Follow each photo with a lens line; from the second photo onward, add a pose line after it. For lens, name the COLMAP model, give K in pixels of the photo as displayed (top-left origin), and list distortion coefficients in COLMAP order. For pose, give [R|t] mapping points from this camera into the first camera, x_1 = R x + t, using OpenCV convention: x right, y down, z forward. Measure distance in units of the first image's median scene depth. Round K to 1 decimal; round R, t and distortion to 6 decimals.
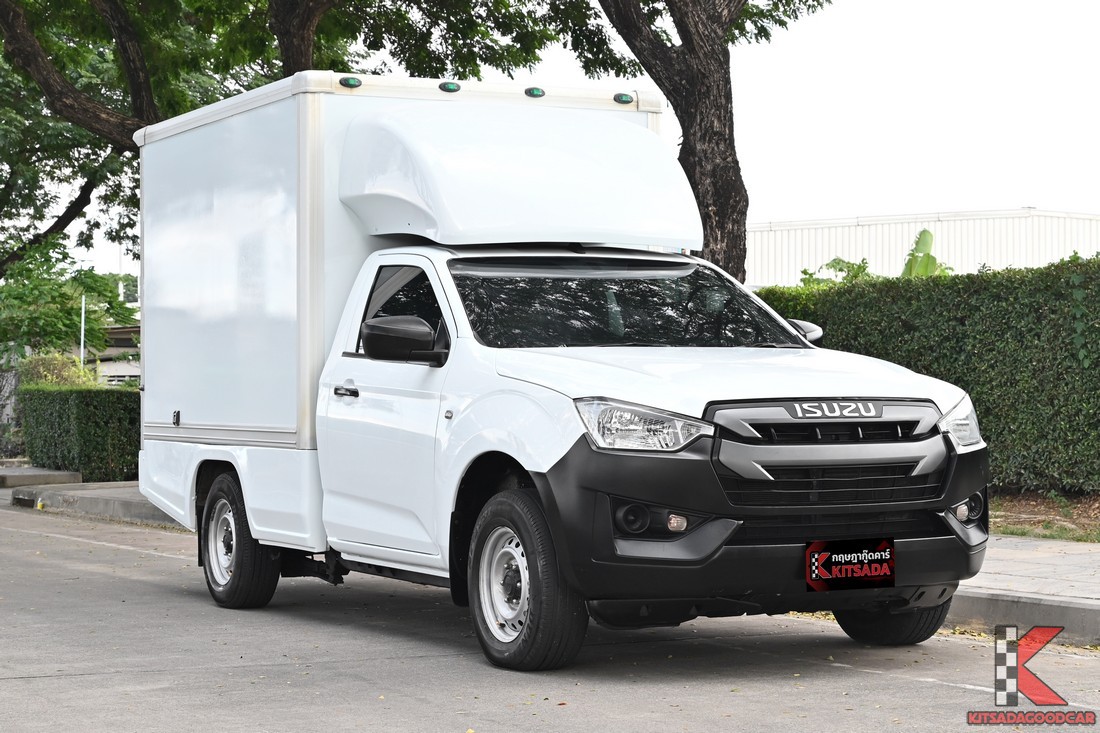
lens RADIAL K [[2209.3, 0, 550.0], [0, 2209.3, 366.5], [0, 0, 1]] dist [0.028939, -0.104558]
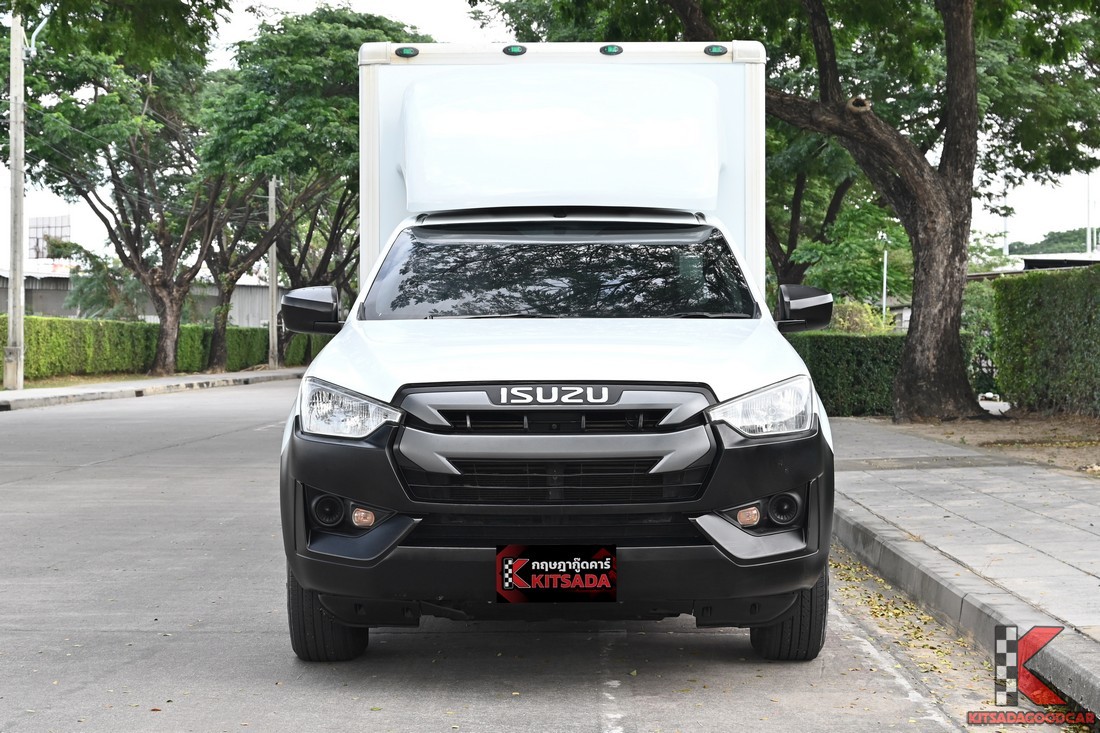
lens RADIAL K [[1862.4, 0, 550.0], [0, 1862.4, 366.5], [0, 0, 1]] dist [0.025827, -0.027746]
pose [[0.888507, 0.012946, -0.458680, 0.467182], [0.001497, 0.999515, 0.031111, -0.014662], [0.458861, -0.028329, 0.888056, 0.349361]]
